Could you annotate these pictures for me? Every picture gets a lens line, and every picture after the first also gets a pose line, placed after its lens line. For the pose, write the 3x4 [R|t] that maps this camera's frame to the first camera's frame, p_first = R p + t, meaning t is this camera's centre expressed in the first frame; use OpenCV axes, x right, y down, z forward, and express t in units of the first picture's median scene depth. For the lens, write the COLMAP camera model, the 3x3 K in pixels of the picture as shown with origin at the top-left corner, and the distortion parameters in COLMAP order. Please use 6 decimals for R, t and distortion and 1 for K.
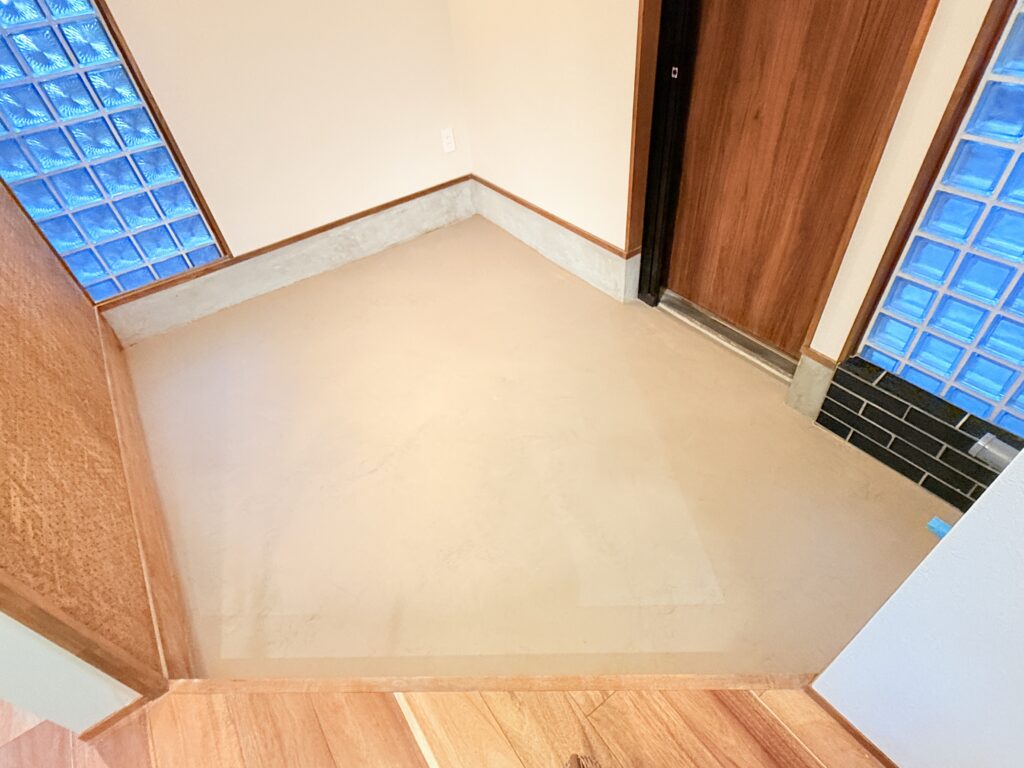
lens RADIAL K [[536.5, 0, 512.8], [0, 536.5, 384.6], [0, 0, 1]] dist [-0.002928, -0.000430]
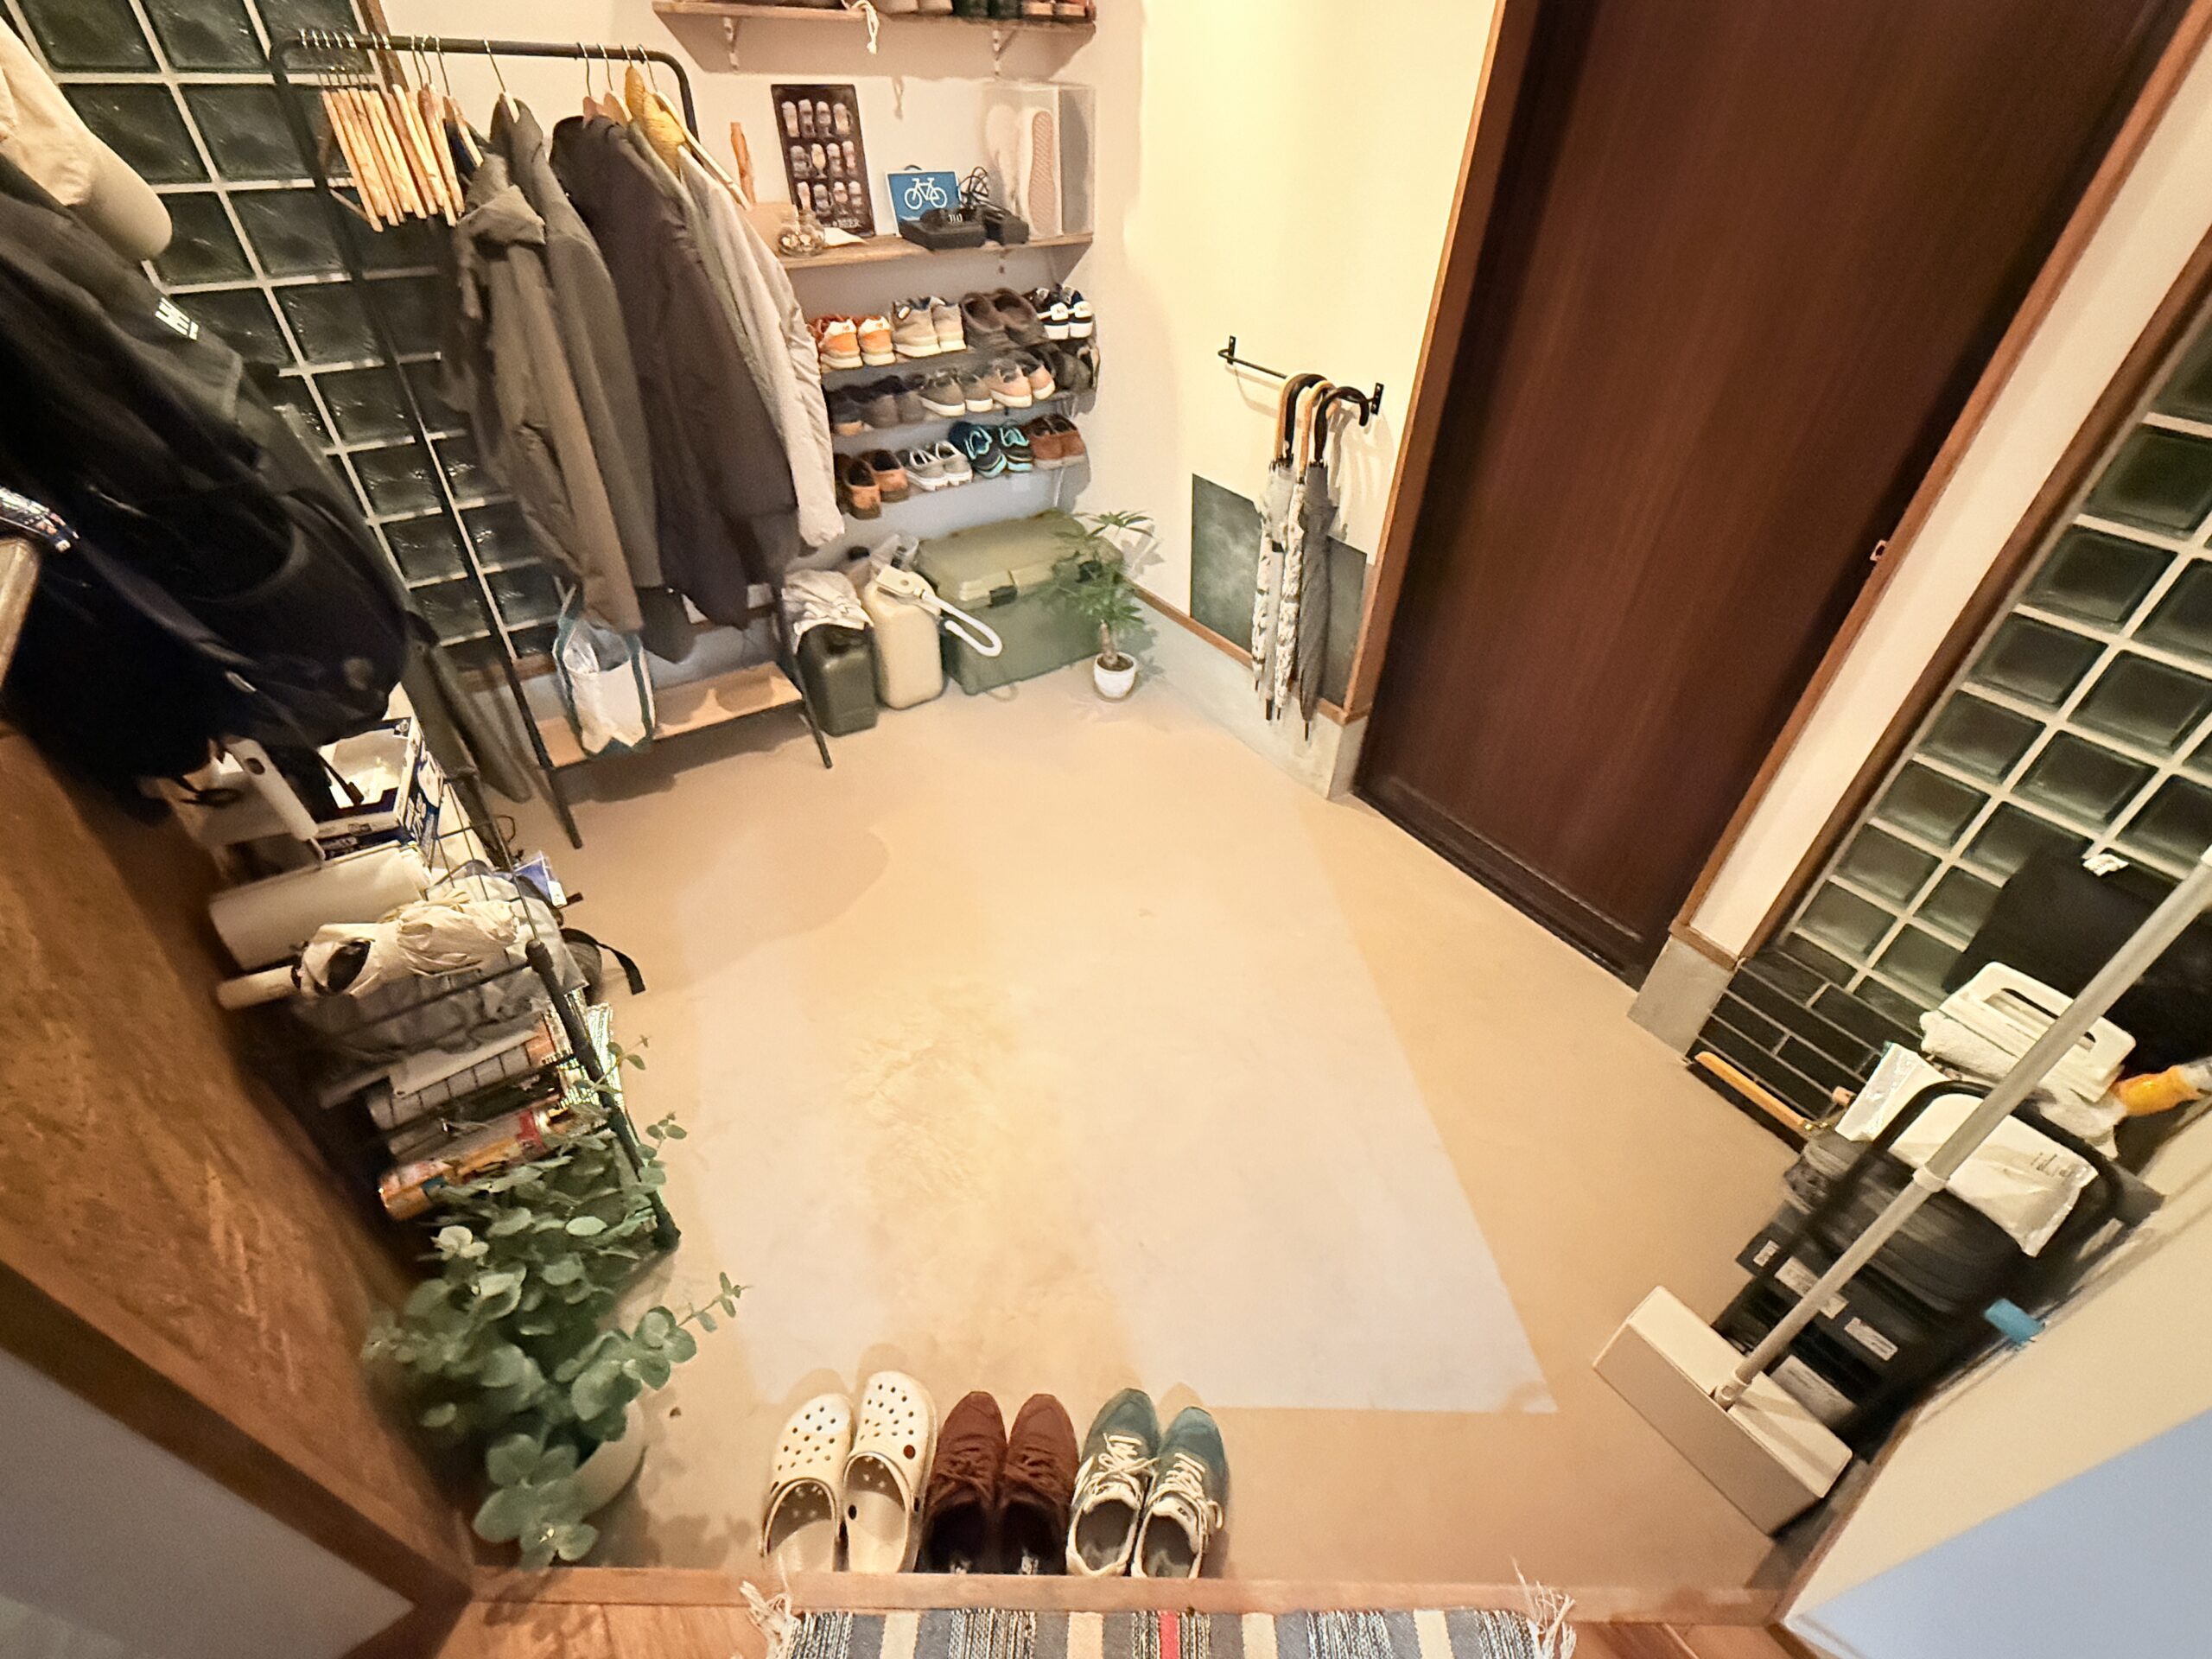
lens RADIAL K [[970.8, 0, 1105.5], [0, 970.8, 828.1], [0, 0, 1]] dist [0.001400, 0.000173]
pose [[0.993657, 0.078971, 0.080058, -0.144551], [-0.073466, 0.994872, -0.069519, -0.057534], [-0.085137, 0.063197, 0.994363, 0.037478]]
